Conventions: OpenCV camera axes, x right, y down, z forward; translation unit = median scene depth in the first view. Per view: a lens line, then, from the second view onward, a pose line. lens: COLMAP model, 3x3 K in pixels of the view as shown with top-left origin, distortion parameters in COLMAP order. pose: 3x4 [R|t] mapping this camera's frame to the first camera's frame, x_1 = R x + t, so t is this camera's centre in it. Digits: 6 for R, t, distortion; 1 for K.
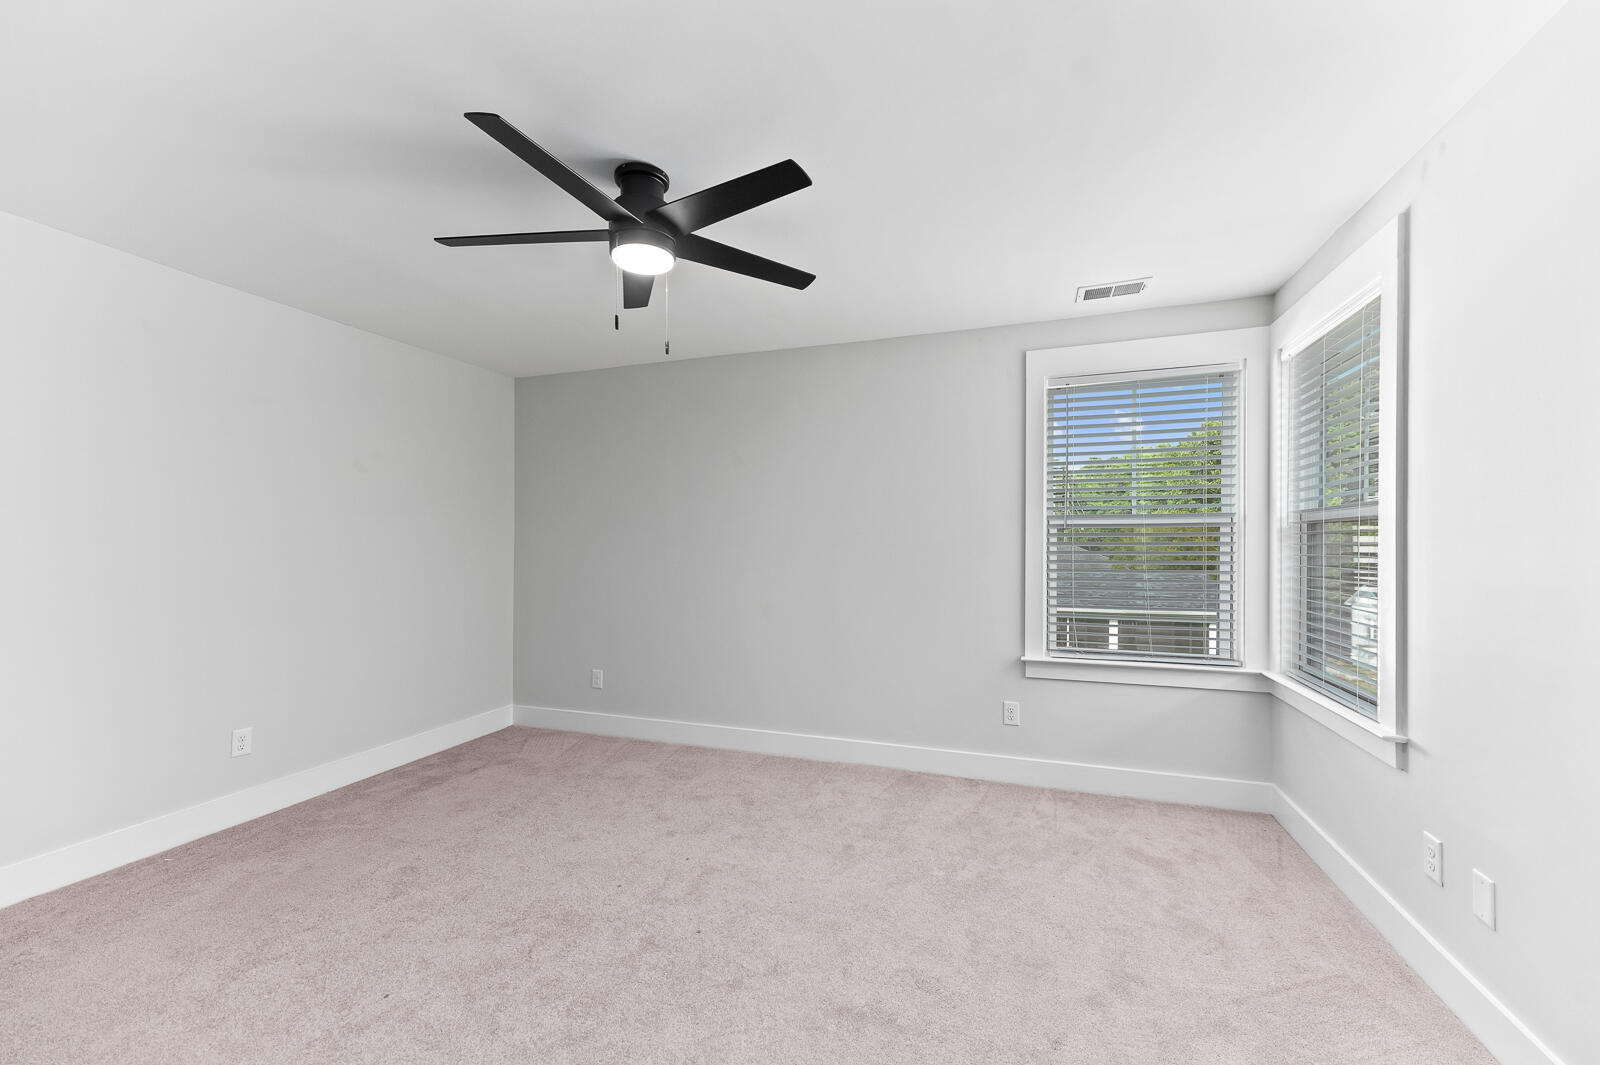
lens RADIAL K [[631.1, 0, 799.5], [0, 631.1, 548.6], [0, 0, 1]] dist [0.001935, 0.000109]
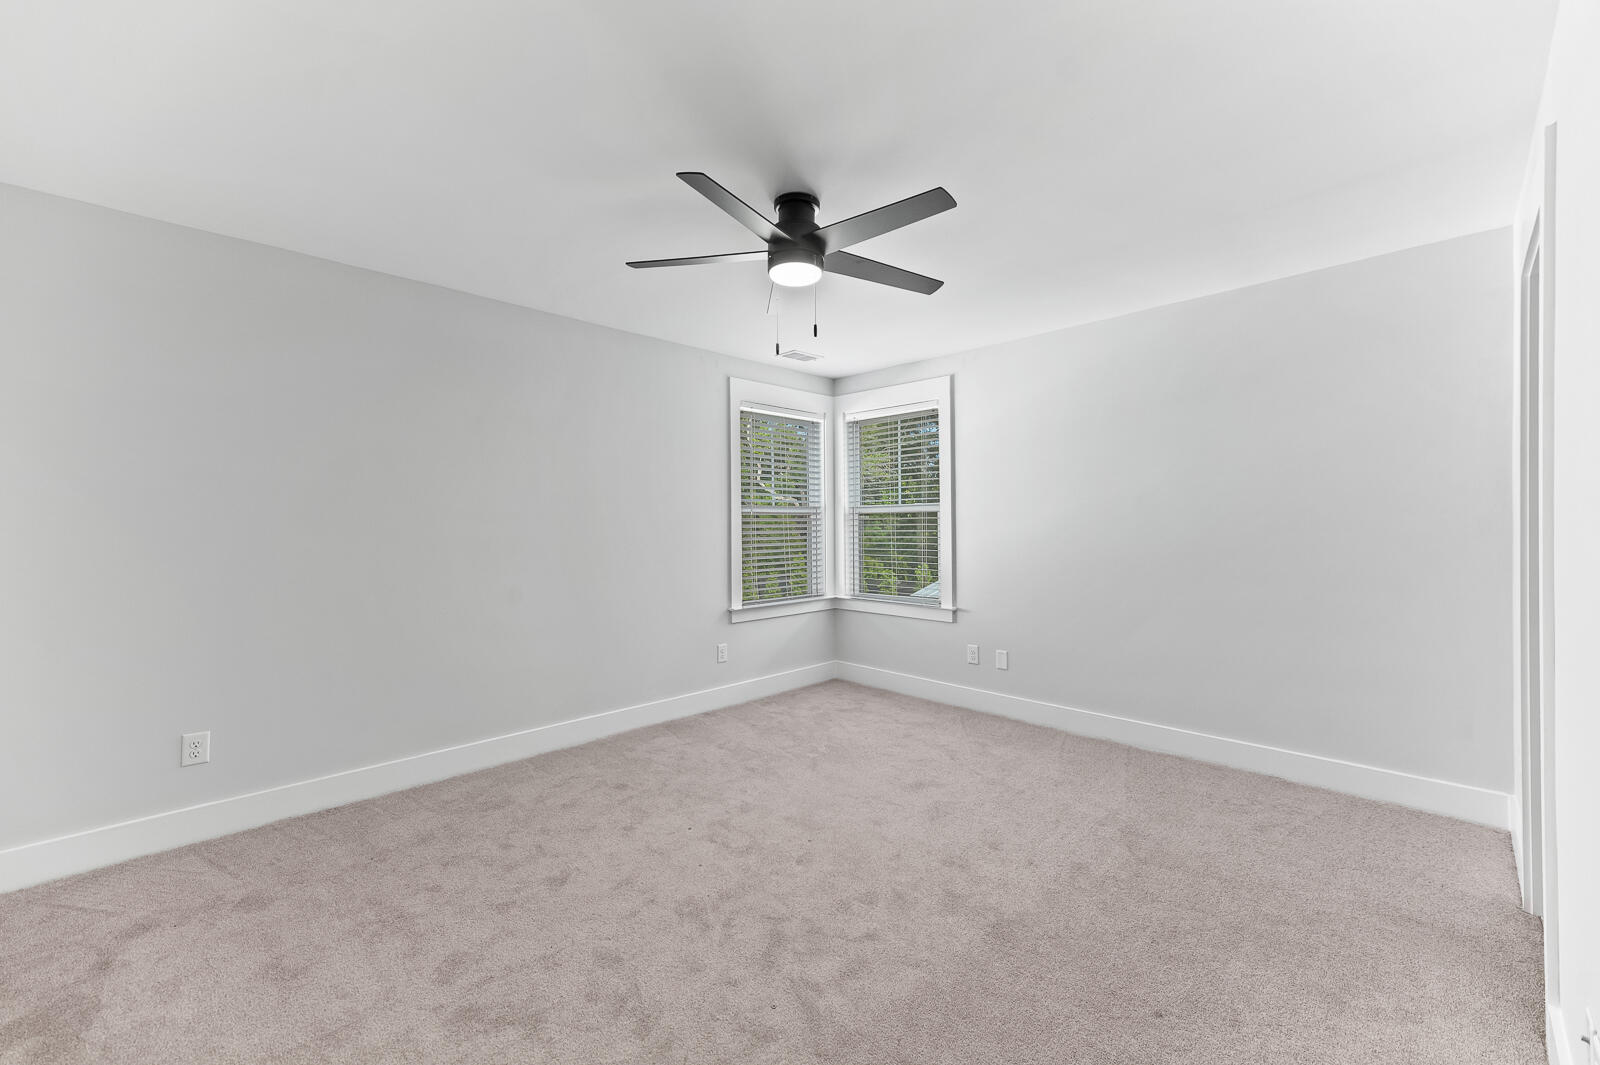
lens RADIAL K [[641.4, 0, 797.0], [0, 641.4, 519.0], [0, 0, 1]] dist [0.001997, 0.000094]
pose [[0.434925, 0.009121, 0.900420, -0.898286], [0.005374, 0.999905, -0.012724, 0.004767], [-0.900451, 0.010373, 0.434835, 0.333247]]
